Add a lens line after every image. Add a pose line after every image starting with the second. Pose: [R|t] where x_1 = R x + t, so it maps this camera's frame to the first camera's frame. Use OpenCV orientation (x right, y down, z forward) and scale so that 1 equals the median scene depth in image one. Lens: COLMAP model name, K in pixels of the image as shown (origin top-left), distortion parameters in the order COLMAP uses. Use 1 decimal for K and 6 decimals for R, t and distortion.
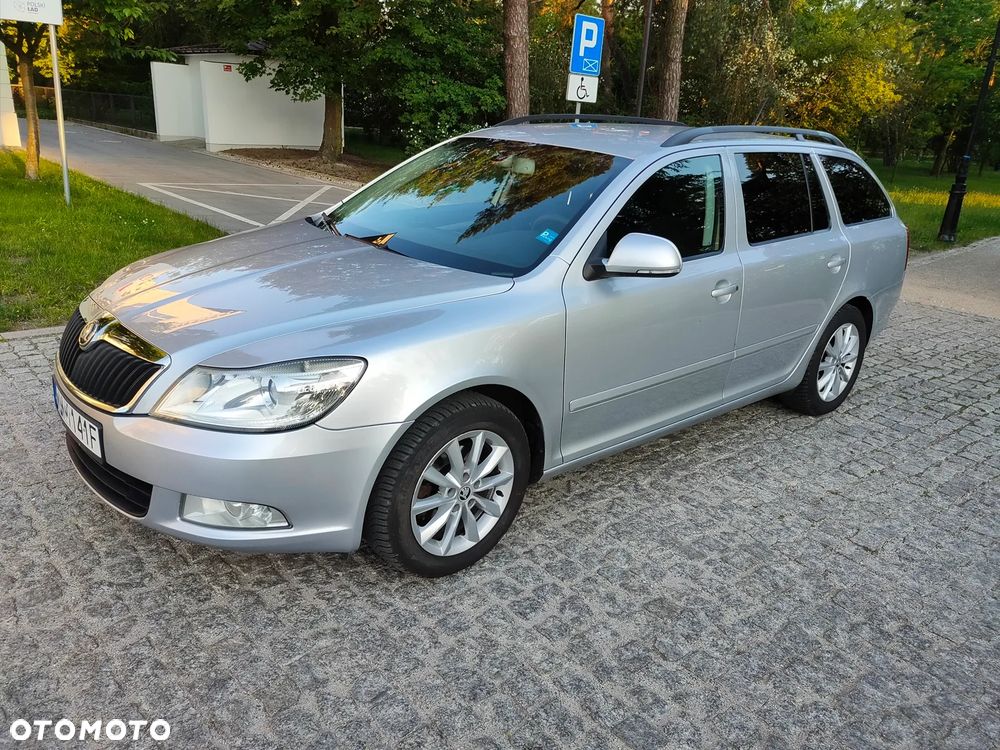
lens RADIAL K [[762.8, 0, 499.5], [0, 762.8, 374.3], [0, 0, 1]] dist [0.041231, -0.021284]
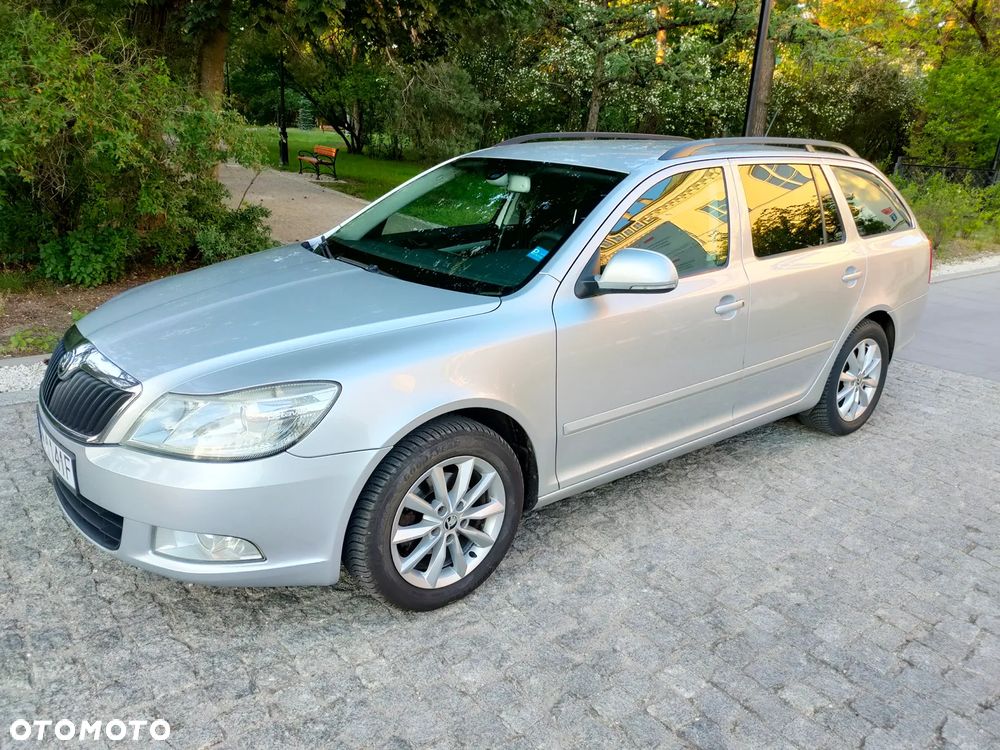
lens RADIAL K [[762.8, 0, 500.0], [0, 762.8, 371.3], [0, 0, 1]] dist [0.041231, -0.021284]
pose [[0.998926, -0.016530, -0.043282, 0.057099], [0.014977, 0.999241, -0.035963, 0.002340], [0.043843, 0.035277, 0.998415, 0.039143]]
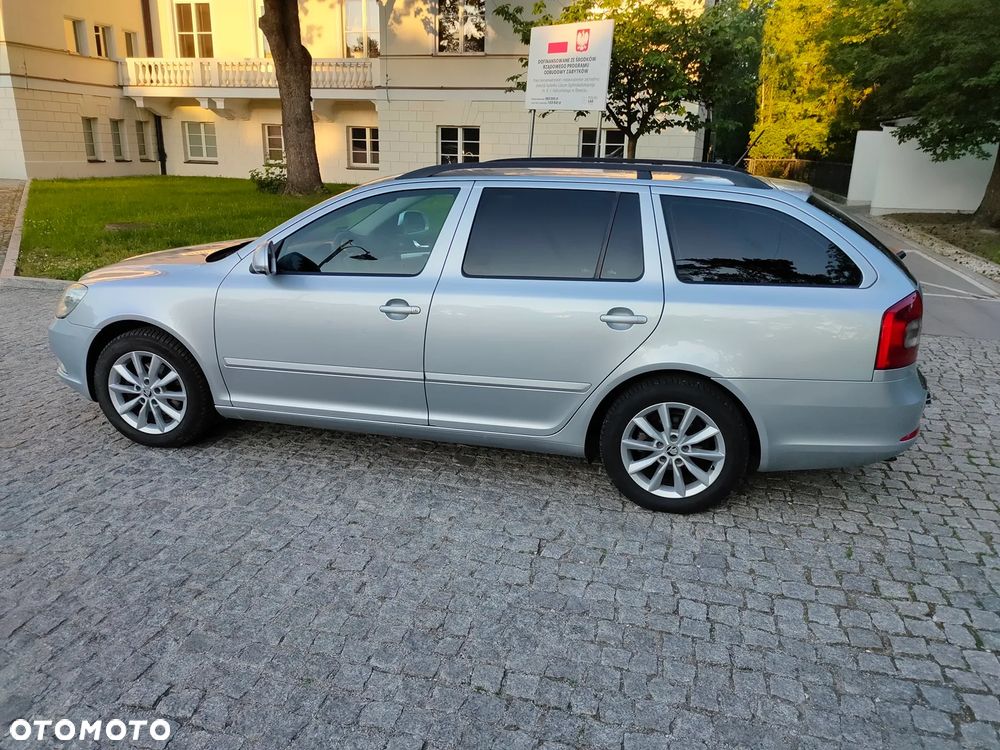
lens RADIAL K [[762.8, 0, 501.1], [0, 762.8, 370.8], [0, 0, 1]] dist [0.041231, -0.021284]
pose [[0.570000, 0.187390, -0.799991, 1.537213], [-0.257399, 0.965360, 0.042727, -0.133176], [0.780286, 0.181563, 0.598489, 0.593843]]
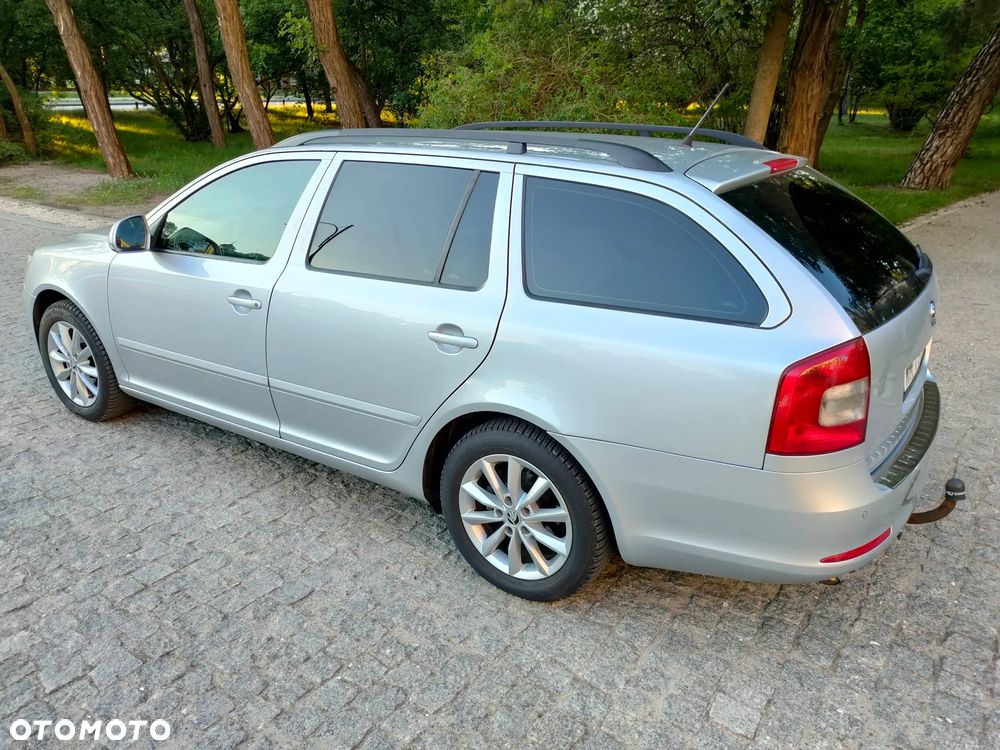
lens RADIAL K [[762.8, 0, 502.3], [0, 762.8, 376.0], [0, 0, 1]] dist [0.041231, -0.021284]
pose [[0.261766, 0.272010, -0.926007, 1.544009], [-0.315332, 0.930911, 0.184312, -0.361832], [0.912165, 0.243753, 0.329455, 1.229350]]
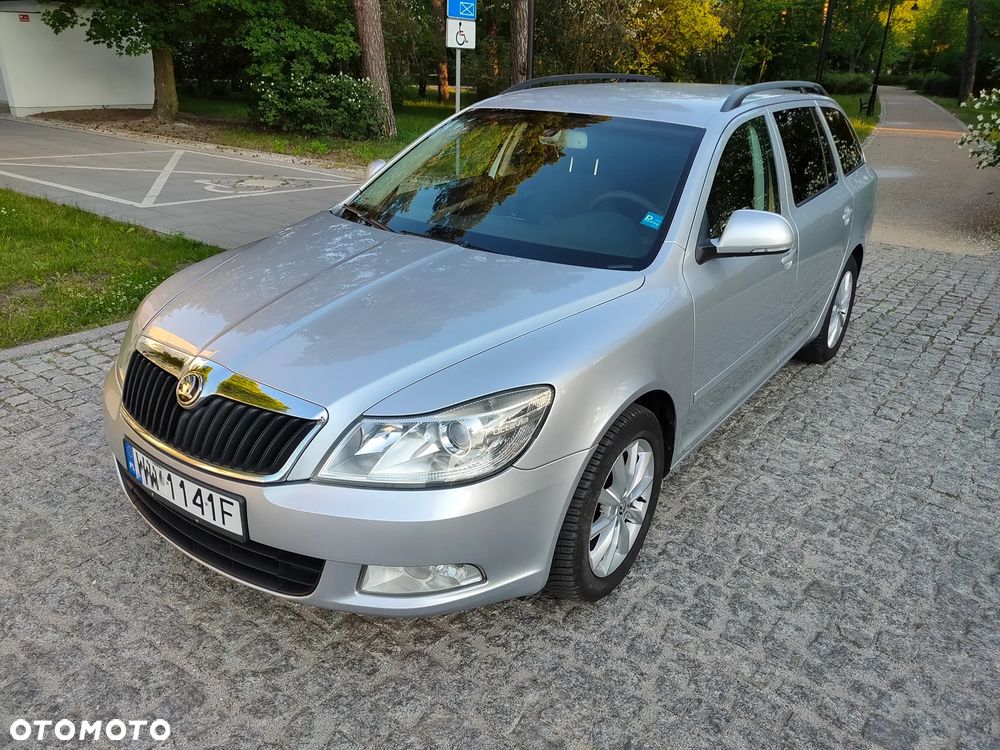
lens RADIAL K [[762.8, 0, 498.6], [0, 762.8, 374.1], [0, 0, 1]] dist [0.041231, -0.021284]
pose [[0.975413, -0.116031, 0.187365, -0.336564], [0.103071, 0.991648, 0.077523, -0.091158], [-0.194795, -0.056305, 0.979227, 0.116323]]
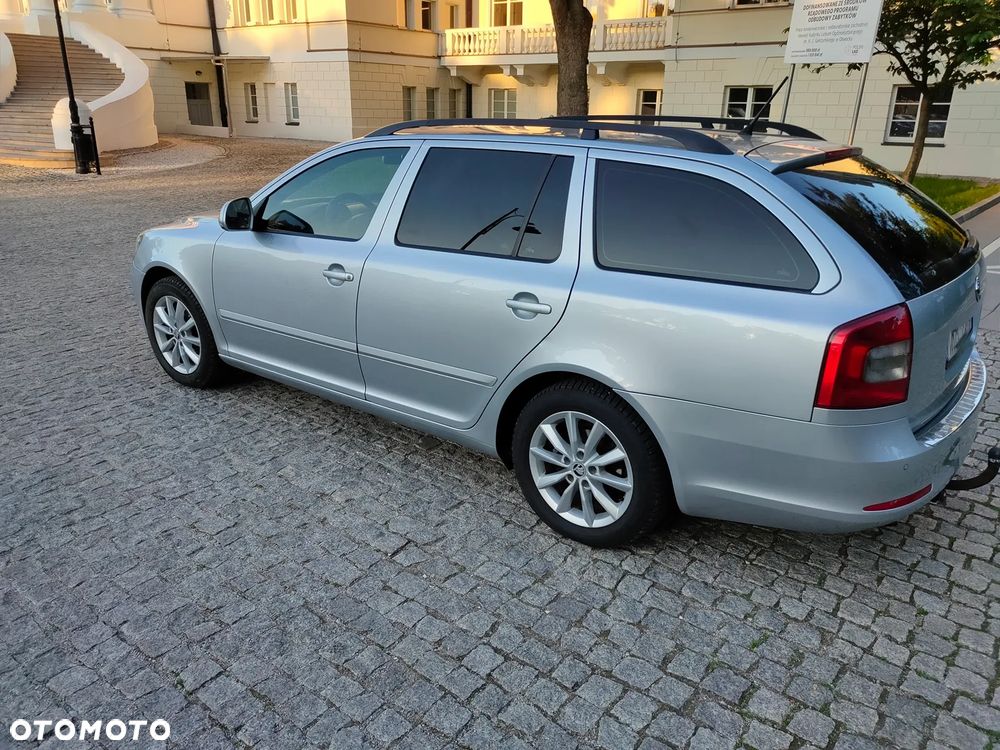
lens RADIAL K [[762.8, 0, 505.7], [0, 762.8, 374.1], [0, 0, 1]] dist [0.041231, -0.021284]
pose [[0.198048, 0.272904, -0.941435, 1.647033], [-0.323836, 0.924745, 0.199942, -0.325006], [0.925153, 0.265272, 0.271520, 1.184908]]
